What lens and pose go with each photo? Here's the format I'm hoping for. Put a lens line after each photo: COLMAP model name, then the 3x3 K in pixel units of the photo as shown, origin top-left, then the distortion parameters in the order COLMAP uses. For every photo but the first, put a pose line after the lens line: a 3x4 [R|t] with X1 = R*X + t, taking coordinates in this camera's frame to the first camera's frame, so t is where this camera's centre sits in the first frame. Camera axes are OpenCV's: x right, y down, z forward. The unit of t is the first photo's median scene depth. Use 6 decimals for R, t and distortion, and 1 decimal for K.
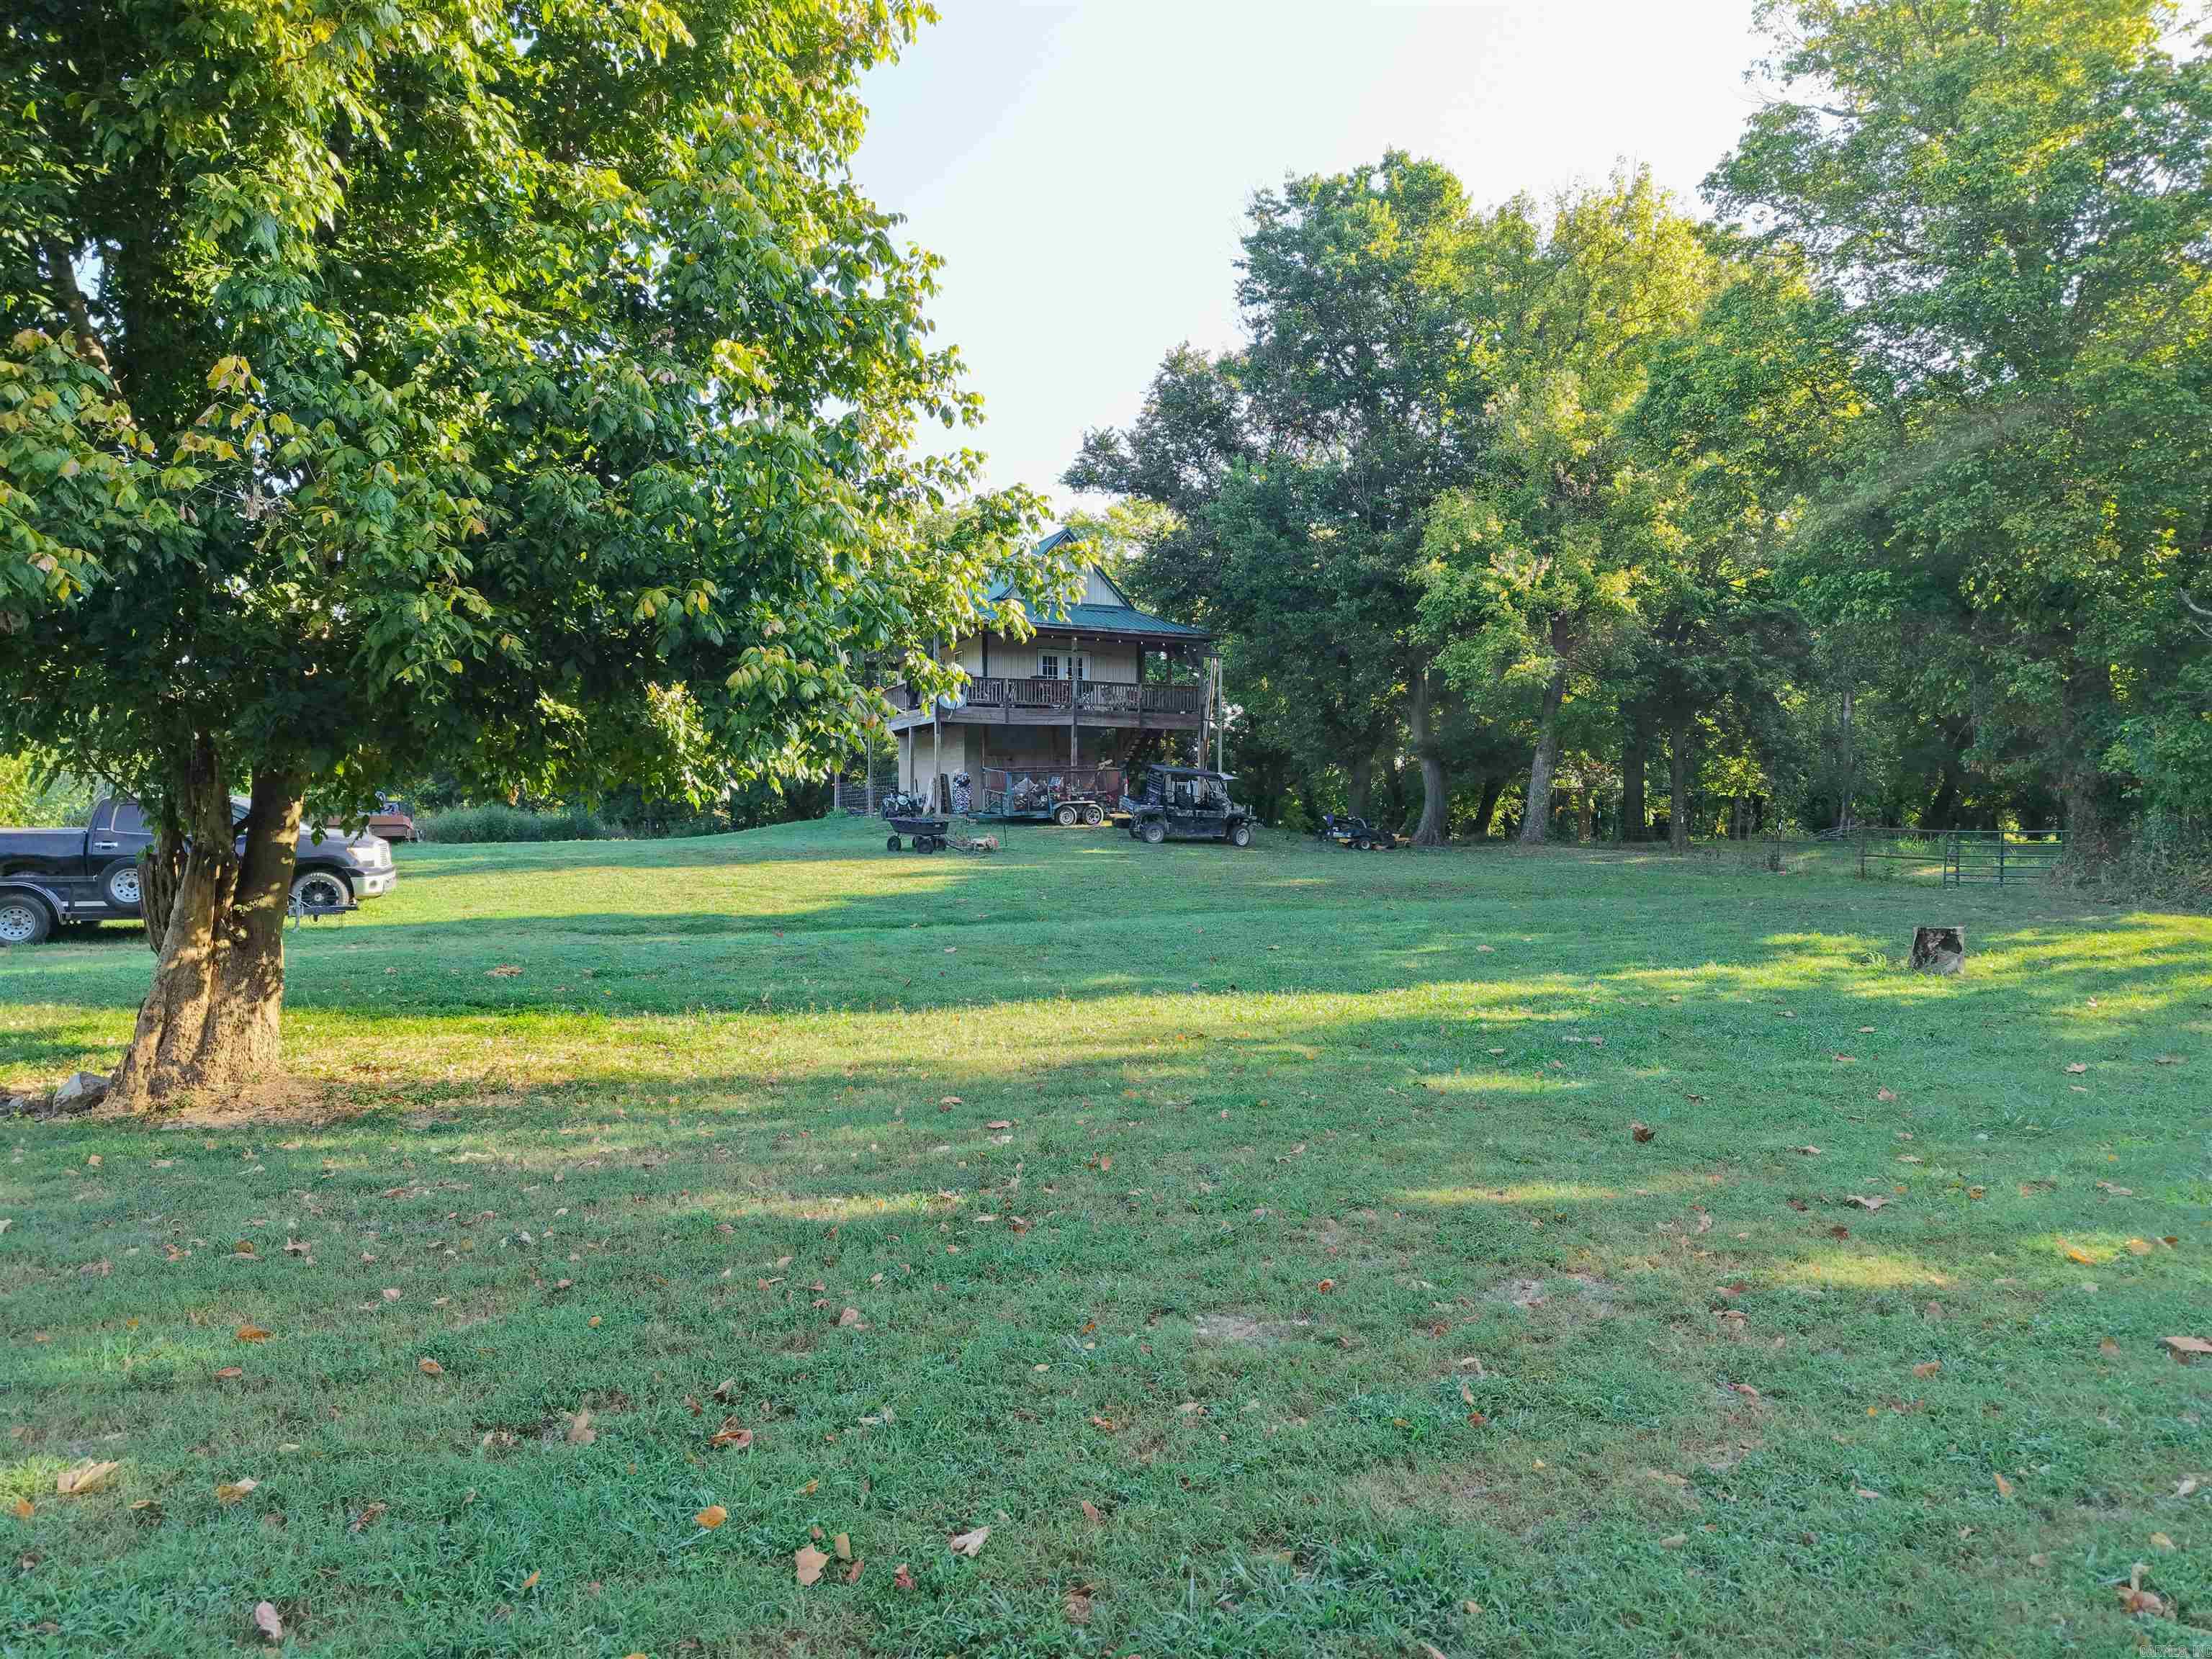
lens RADIAL K [[1527.3, 0, 1112.2], [0, 1527.3, 832.7], [0, 0, 1]] dist [-0.009591, -0.004995]
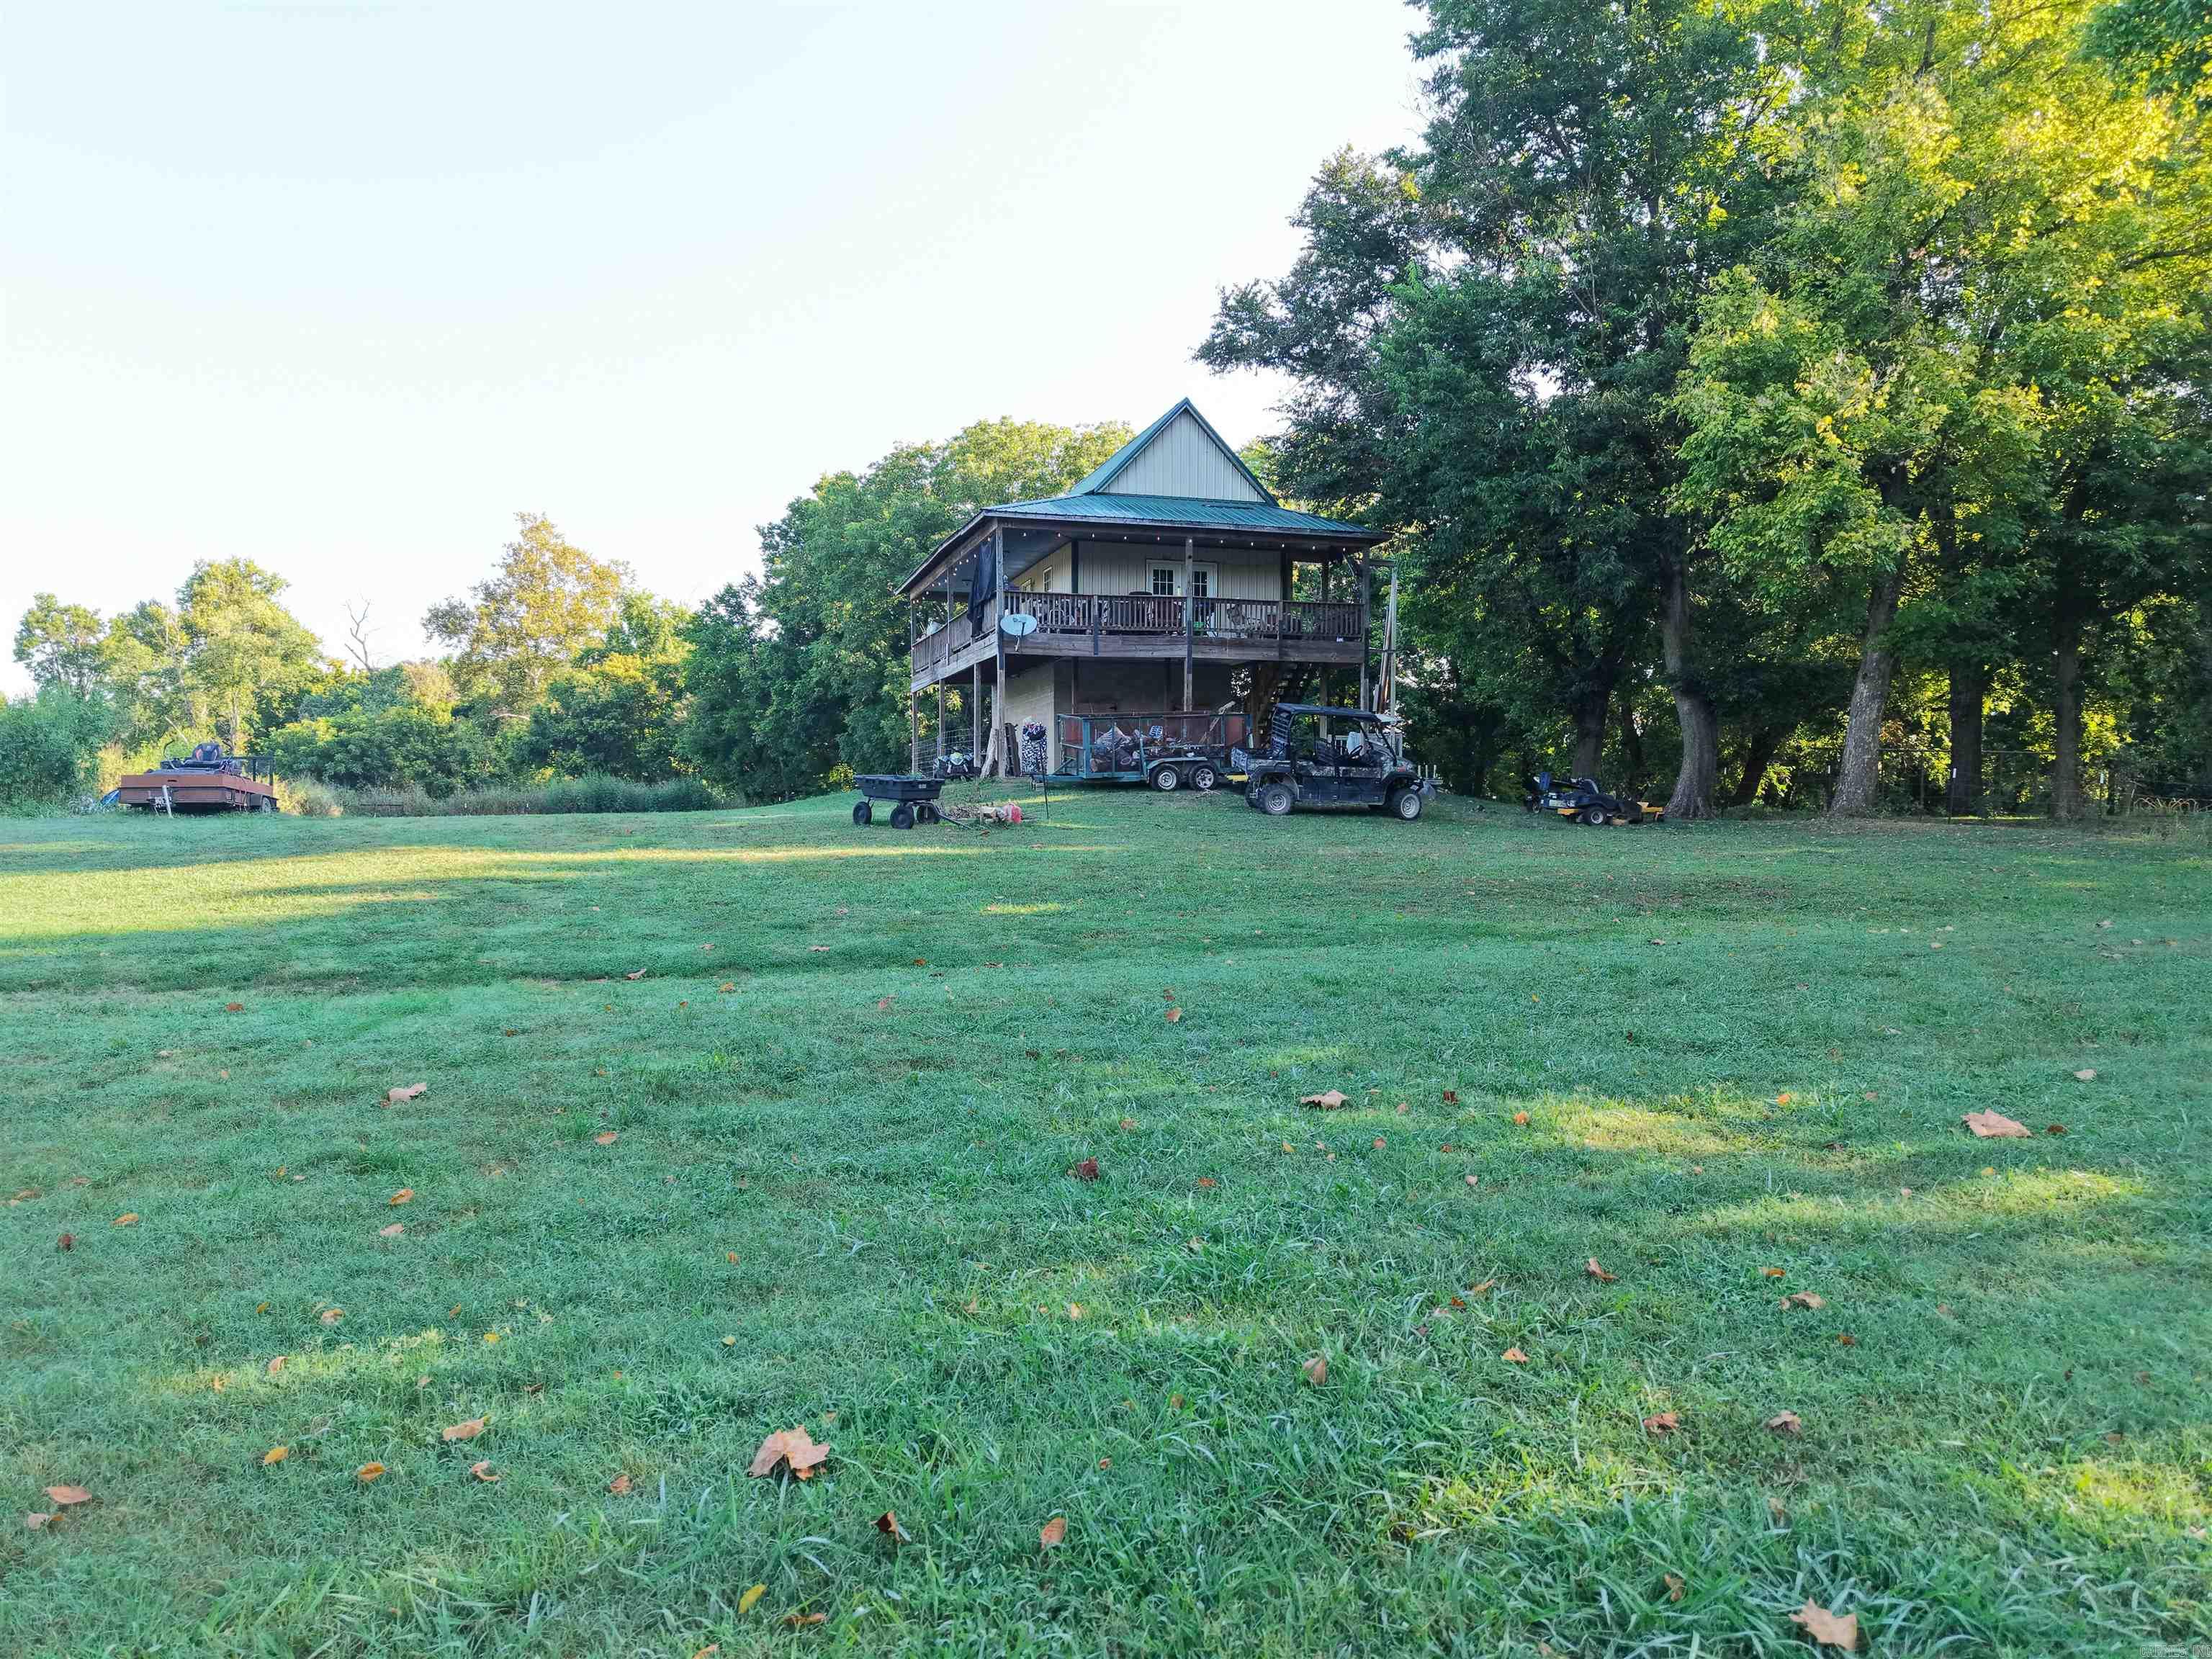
lens RADIAL K [[1527.3, 0, 1094.4], [0, 1527.3, 828.3], [0, 0, 1]] dist [-0.009591, -0.004995]
pose [[0.988328, 0.000430, -0.152342, 0.044090], [0.001227, 0.999941, 0.010784, 0.004671], [0.152338, -0.010845, 0.988269, 0.269331]]
